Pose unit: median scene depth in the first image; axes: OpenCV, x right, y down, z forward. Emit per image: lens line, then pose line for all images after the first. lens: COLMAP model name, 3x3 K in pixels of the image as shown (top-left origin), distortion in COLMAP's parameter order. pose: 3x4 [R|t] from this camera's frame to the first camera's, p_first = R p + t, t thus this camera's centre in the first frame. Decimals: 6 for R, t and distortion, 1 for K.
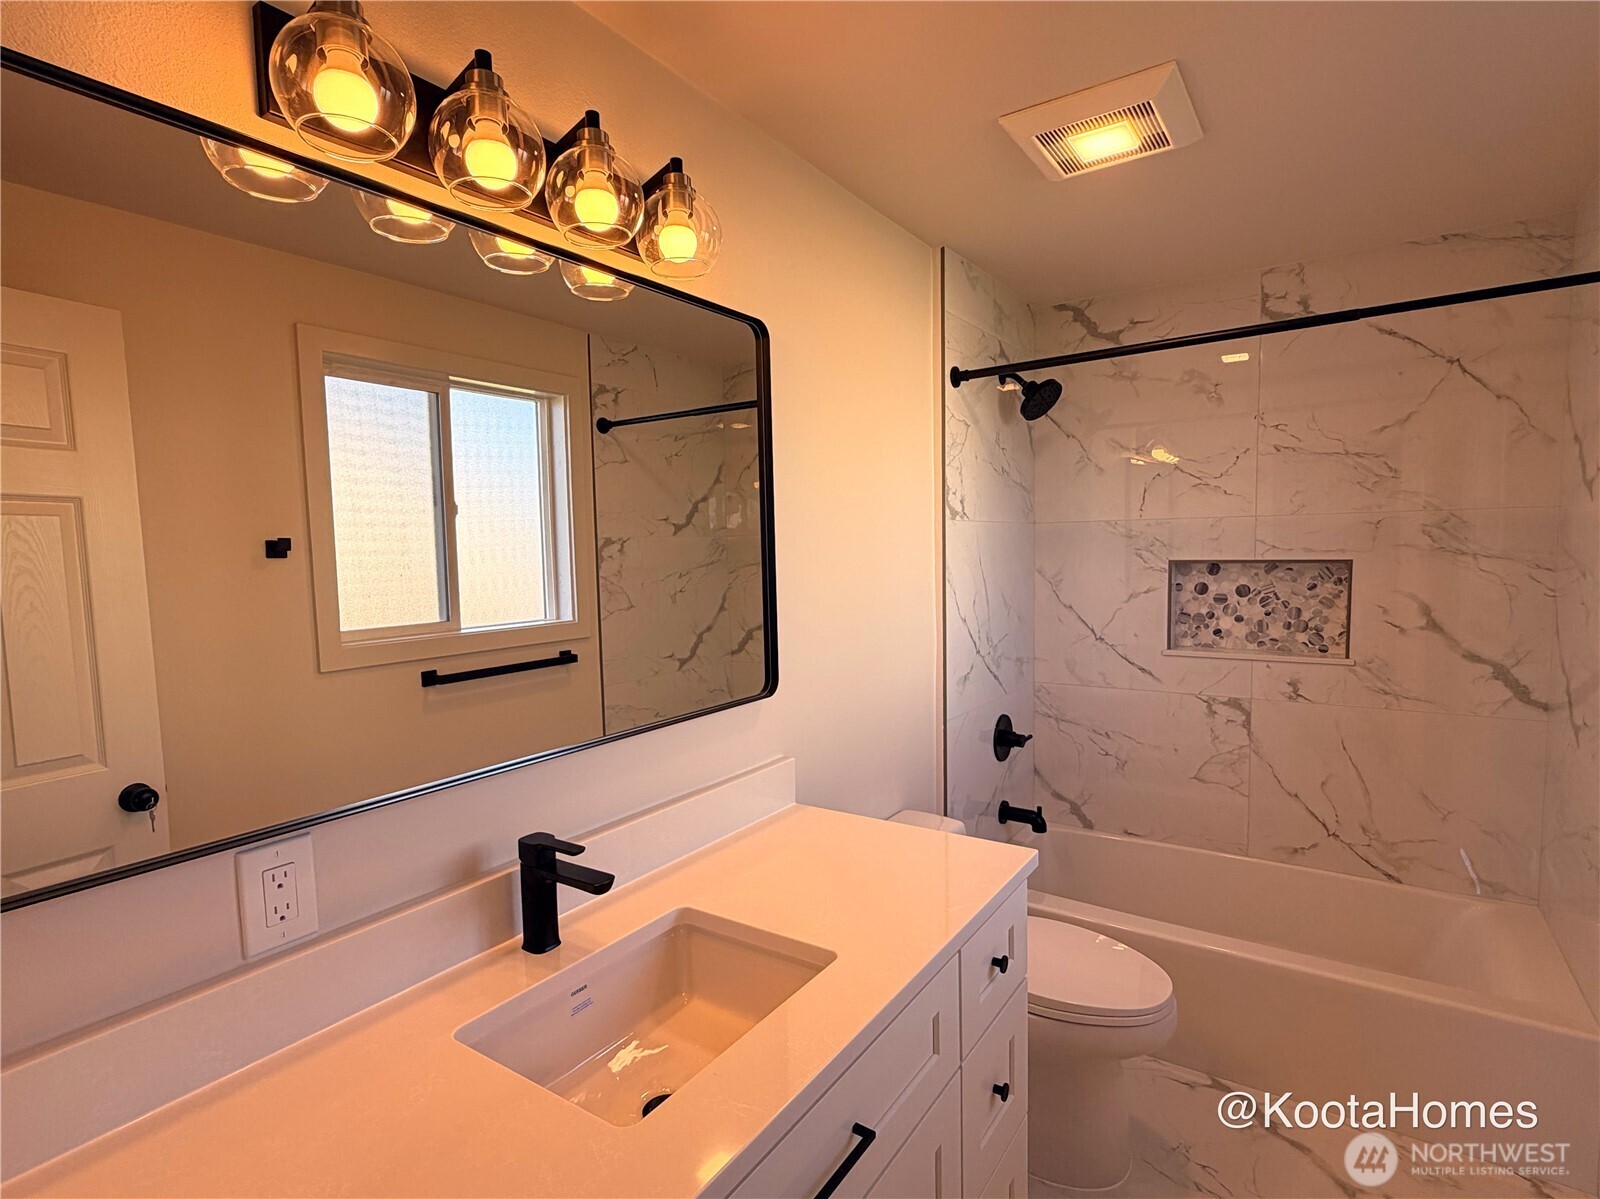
lens RADIAL K [[794.4, 0, 817.5], [0, 794.4, 610.7], [0, 0, 1]] dist [-0.000295, 0.000511]
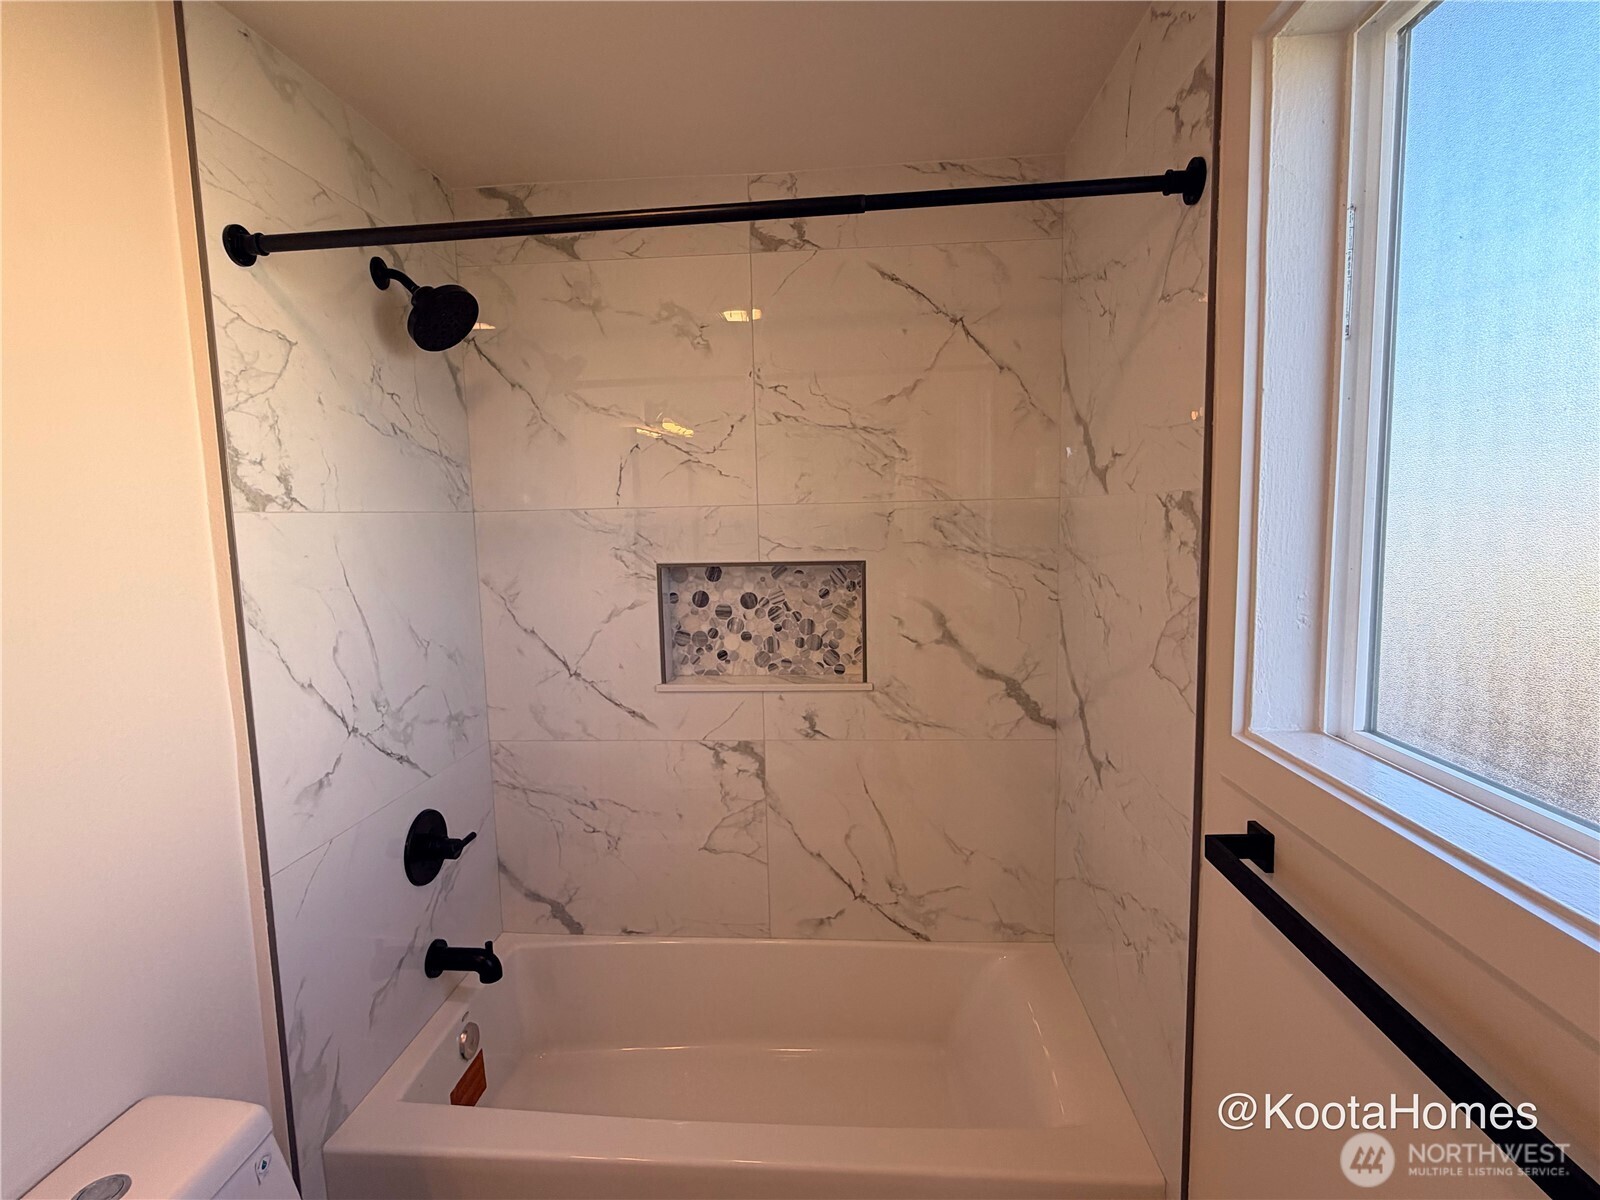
lens RADIAL K [[795.9, 0, 789.5], [0, 795.9, 600.2], [0, 0, 1]] dist [-0.002573, 0.000331]
pose [[0.872770, -0.054010, 0.485134, 0.199663], [0.045817, 0.998536, 0.028741, -0.047483], [-0.485976, -0.002857, 0.873968, 0.311566]]
